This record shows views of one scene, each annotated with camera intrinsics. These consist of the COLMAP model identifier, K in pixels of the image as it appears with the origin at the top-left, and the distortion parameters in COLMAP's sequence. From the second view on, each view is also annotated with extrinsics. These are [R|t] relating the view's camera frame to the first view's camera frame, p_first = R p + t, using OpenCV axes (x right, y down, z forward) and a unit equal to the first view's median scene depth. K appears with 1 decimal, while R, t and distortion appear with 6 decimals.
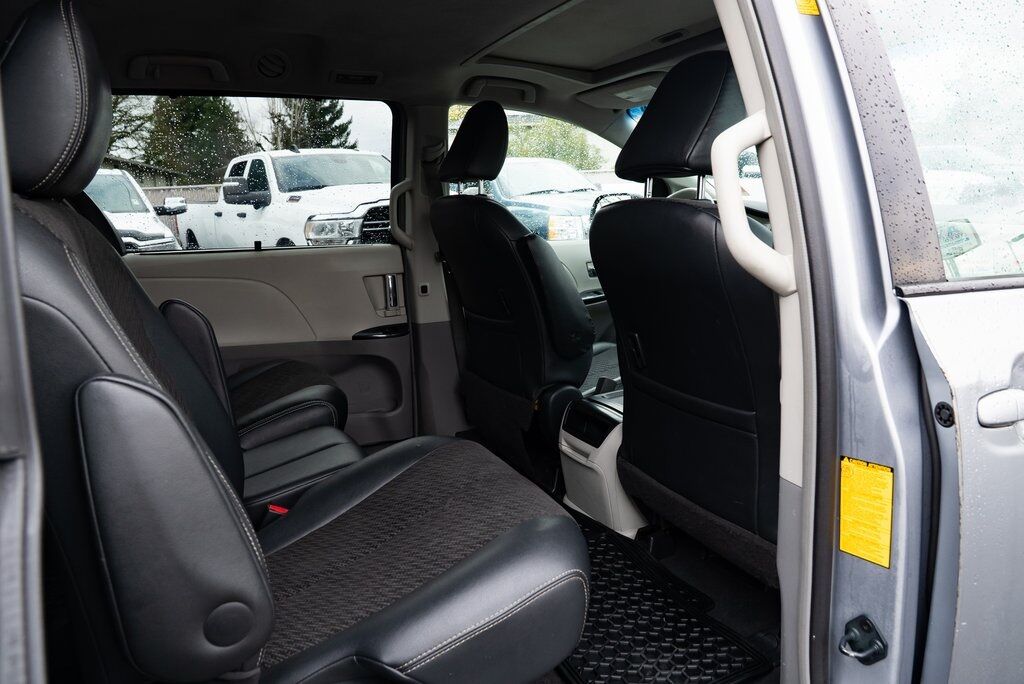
lens RADIAL K [[689.2, 0, 510.7], [0, 689.2, 337.0], [0, 0, 1]] dist [-0.038077, 0.023543]
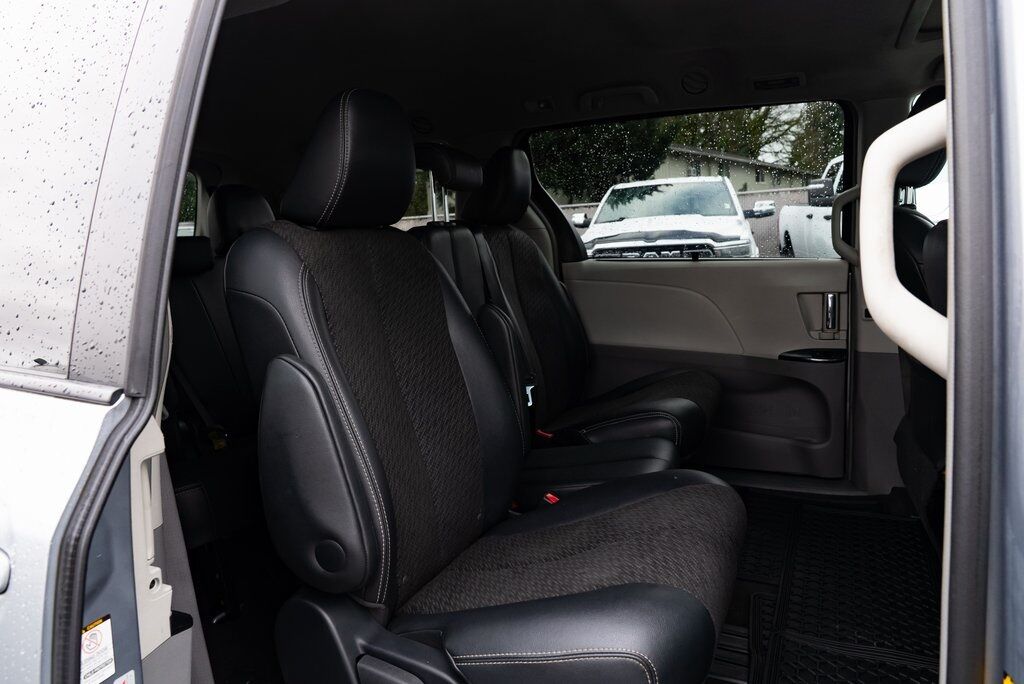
lens RADIAL K [[689.2, 0, 510.7], [0, 689.2, 337.0], [0, 0, 1]] dist [-0.038077, 0.023543]
pose [[0.668099, 0.117002, -0.734816, 0.202750], [-0.117477, 0.991760, 0.051103, -0.029825], [0.734740, 0.052182, 0.676339, 0.093016]]
